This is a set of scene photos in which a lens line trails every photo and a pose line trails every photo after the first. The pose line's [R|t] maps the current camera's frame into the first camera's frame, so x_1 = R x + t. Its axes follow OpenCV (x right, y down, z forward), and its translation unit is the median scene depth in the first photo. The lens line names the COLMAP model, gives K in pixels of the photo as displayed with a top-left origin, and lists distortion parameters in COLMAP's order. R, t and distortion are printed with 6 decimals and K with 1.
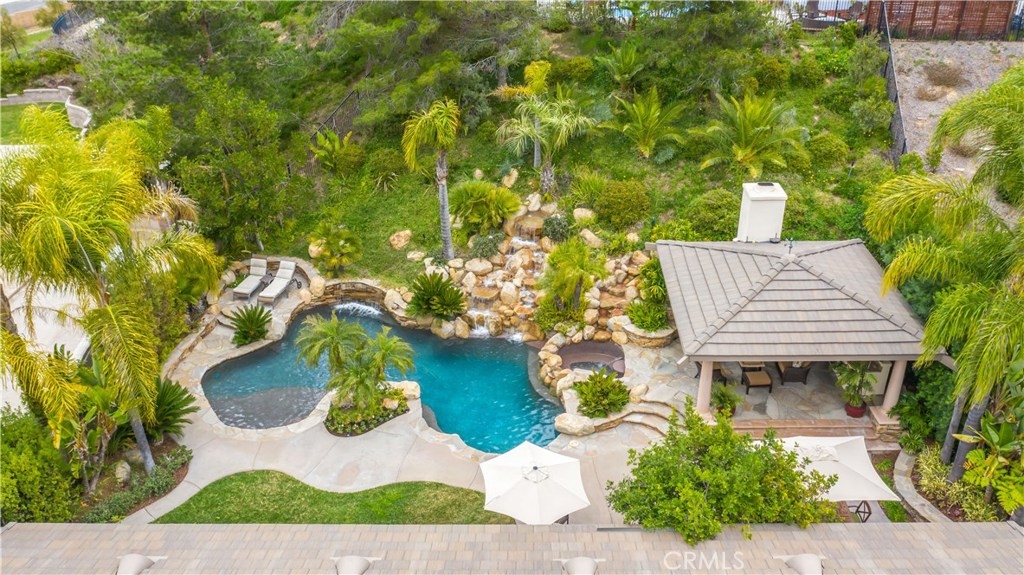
lens RADIAL K [[811.1, 0, 512.0], [0, 811.1, 287.5], [0, 0, 1]] dist [-0.011655, 0.000283]
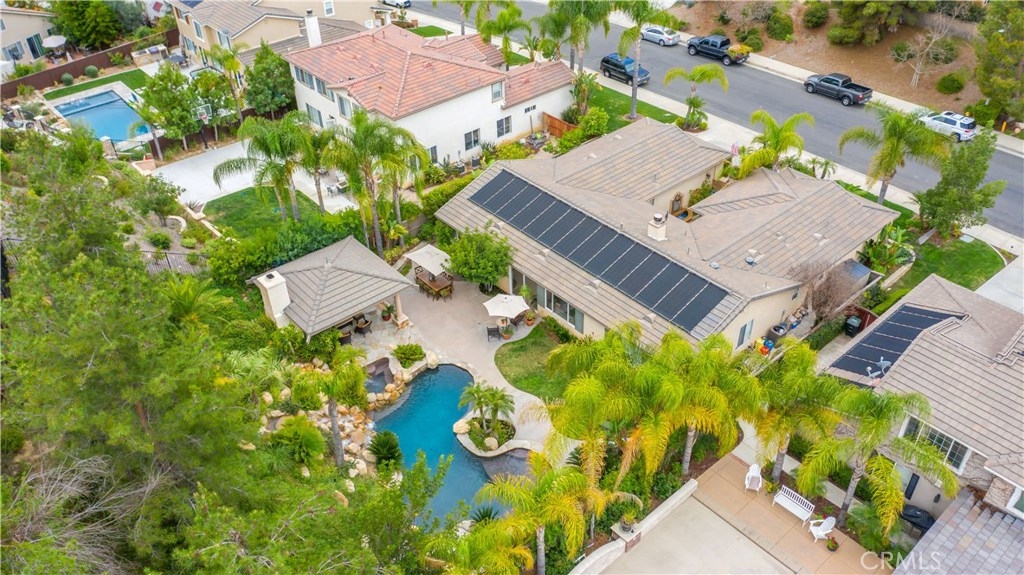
lens RADIAL K [[811.1, 0, 512.0], [0, 811.1, 287.5], [0, 0, 1]] dist [-0.011655, 0.000283]
pose [[-0.671676, -0.420085, 0.610230, -0.913225], [0.390497, 0.499228, 0.773488, -1.051034], [-0.629574, 0.757826, -0.171277, 0.846986]]
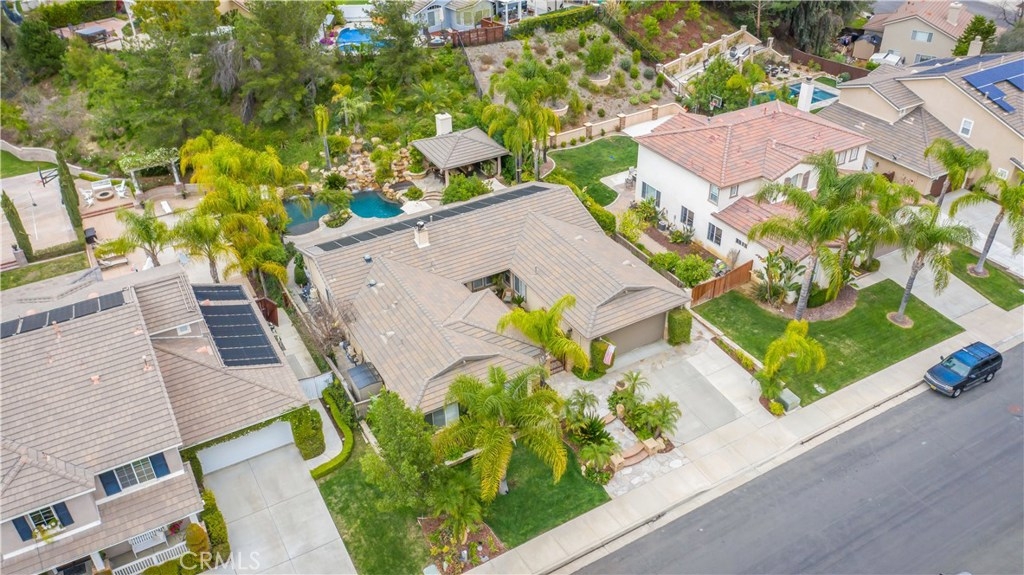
lens RADIAL K [[811.1, 0, 512.0], [0, 811.1, 287.5], [0, 0, 1]] dist [-0.011655, 0.000283]
pose [[0.861382, -0.279667, 0.424037, -0.751136], [0.251799, 0.960095, 0.121713, 0.152812], [-0.441155, 0.001930, 0.897429, -1.462917]]
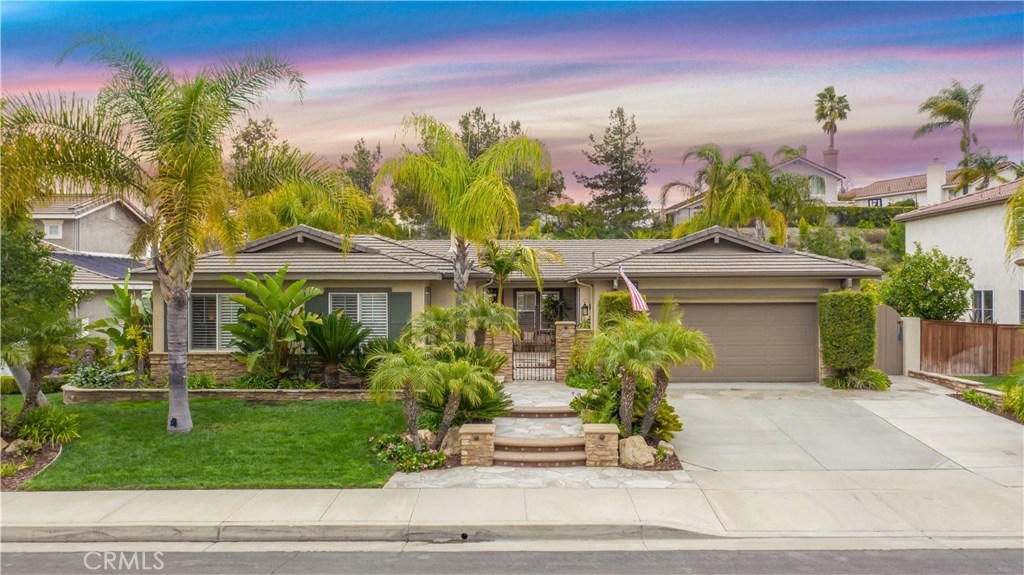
lens RADIAL K [[811.1, 0, 512.0], [0, 811.1, 287.5], [0, 0, 1]] dist [-0.011655, 0.000283]
pose [[0.999865, 0.014151, -0.008395, -0.008590], [-0.016448, 0.873510, -0.486528, 0.863924], [0.000448, 0.486600, 0.873625, -0.698943]]
